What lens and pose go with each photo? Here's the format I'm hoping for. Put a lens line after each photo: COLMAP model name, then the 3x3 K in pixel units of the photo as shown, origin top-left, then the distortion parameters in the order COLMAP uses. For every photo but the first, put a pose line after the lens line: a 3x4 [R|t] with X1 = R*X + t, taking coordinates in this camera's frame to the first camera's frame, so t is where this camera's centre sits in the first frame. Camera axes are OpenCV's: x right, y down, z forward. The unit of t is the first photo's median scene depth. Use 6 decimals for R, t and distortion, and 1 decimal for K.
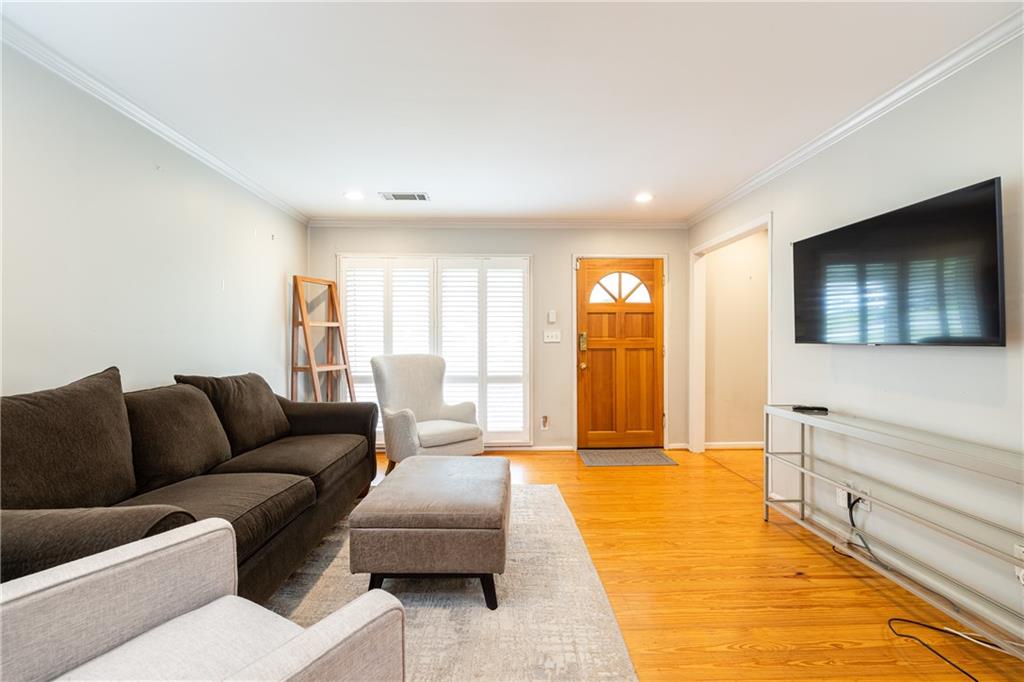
lens RADIAL K [[442.3, 0, 512.8], [0, 442.3, 340.9], [0, 0, 1]] dist [-0.000280, 0.000054]
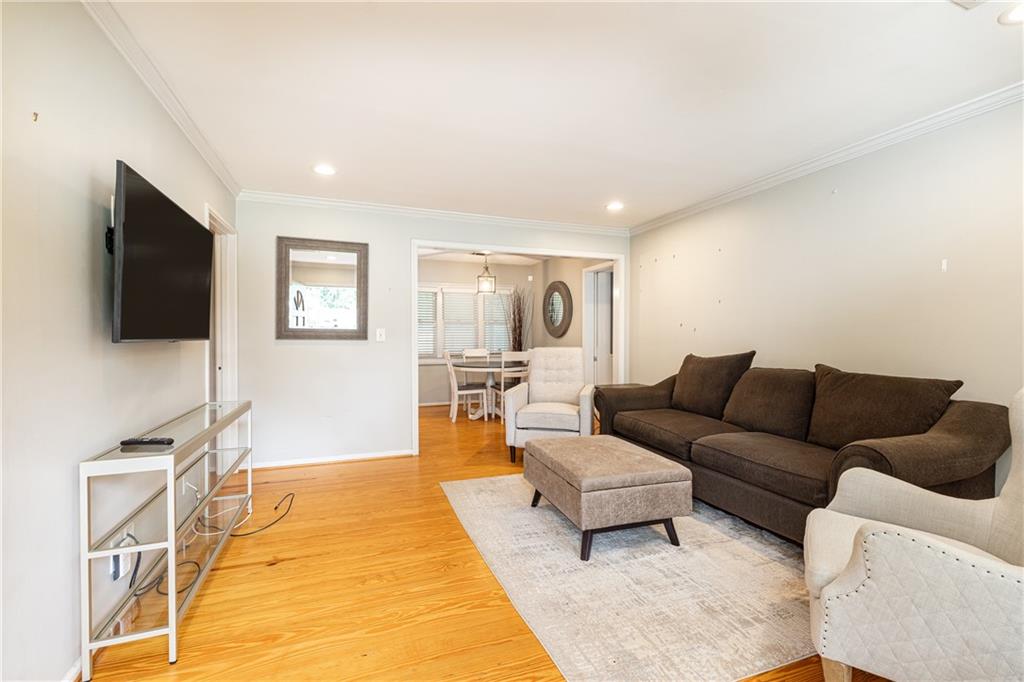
lens RADIAL K [[442.3, 0, 512.3], [0, 442.3, 339.6], [0, 0, 1]] dist [-0.000280, 0.000054]
pose [[-0.946883, -0.001736, -0.321574, 0.450109], [-0.005180, 0.999938, 0.009856, 0.004498], [0.321537, 0.010998, -0.946833, 2.090623]]
